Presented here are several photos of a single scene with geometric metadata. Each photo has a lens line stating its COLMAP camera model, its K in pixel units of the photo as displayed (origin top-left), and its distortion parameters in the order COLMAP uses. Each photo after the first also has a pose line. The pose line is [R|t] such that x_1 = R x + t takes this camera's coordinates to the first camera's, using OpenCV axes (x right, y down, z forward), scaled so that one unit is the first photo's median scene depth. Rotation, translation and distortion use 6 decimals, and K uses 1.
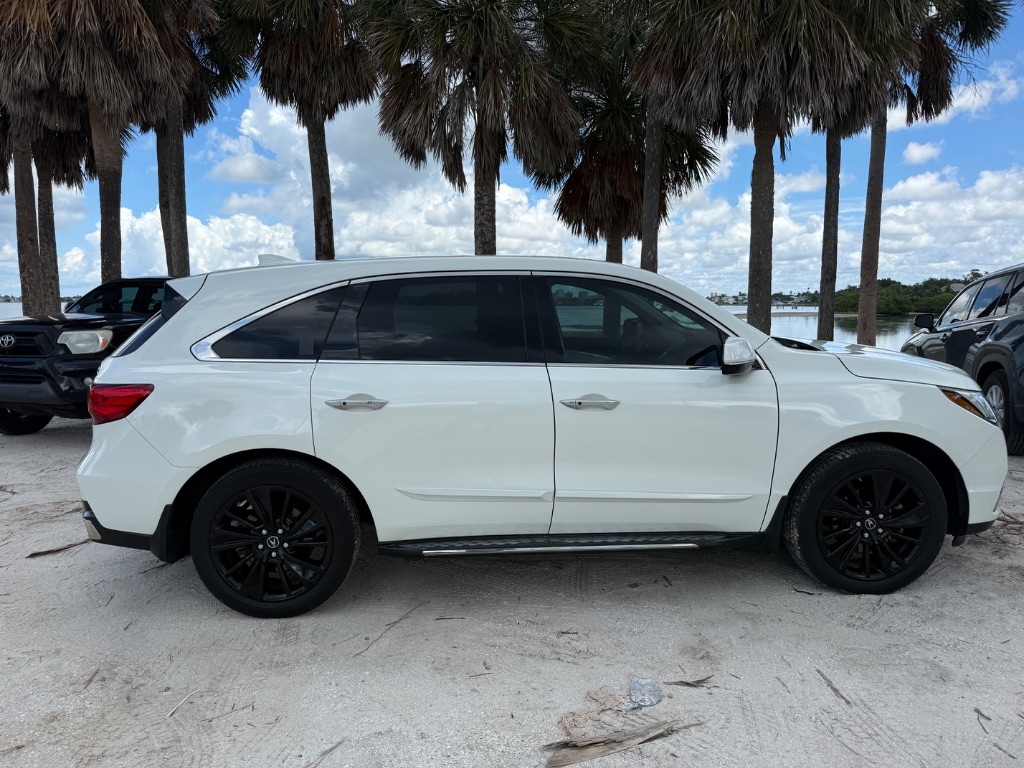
lens RADIAL K [[742.4, 0, 502.6], [0, 742.4, 383.2], [0, 0, 1]] dist [0.026887, -0.020609]
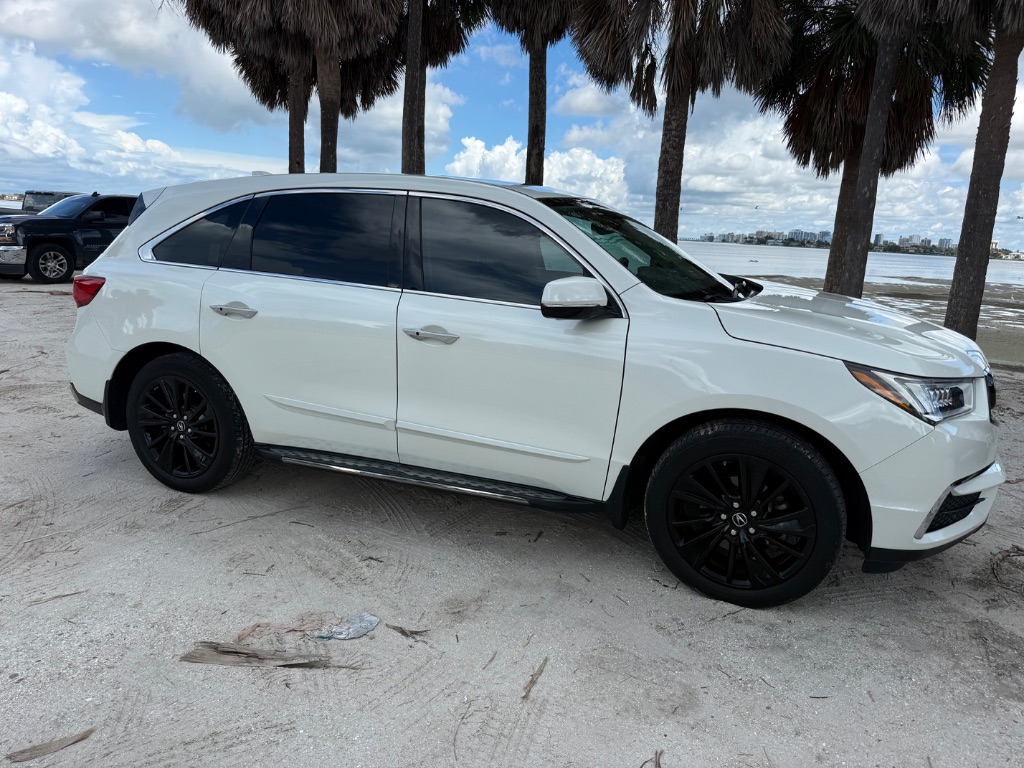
lens RADIAL K [[736.4, 0, 504.2], [0, 736.4, 385.2], [0, 0, 1]] dist [0.054528, -0.065002]
pose [[0.902978, 0.132546, -0.408732, 0.516852], [-0.096654, 0.989511, 0.107355, -0.015699], [0.418675, -0.057434, 0.906318, 0.157609]]
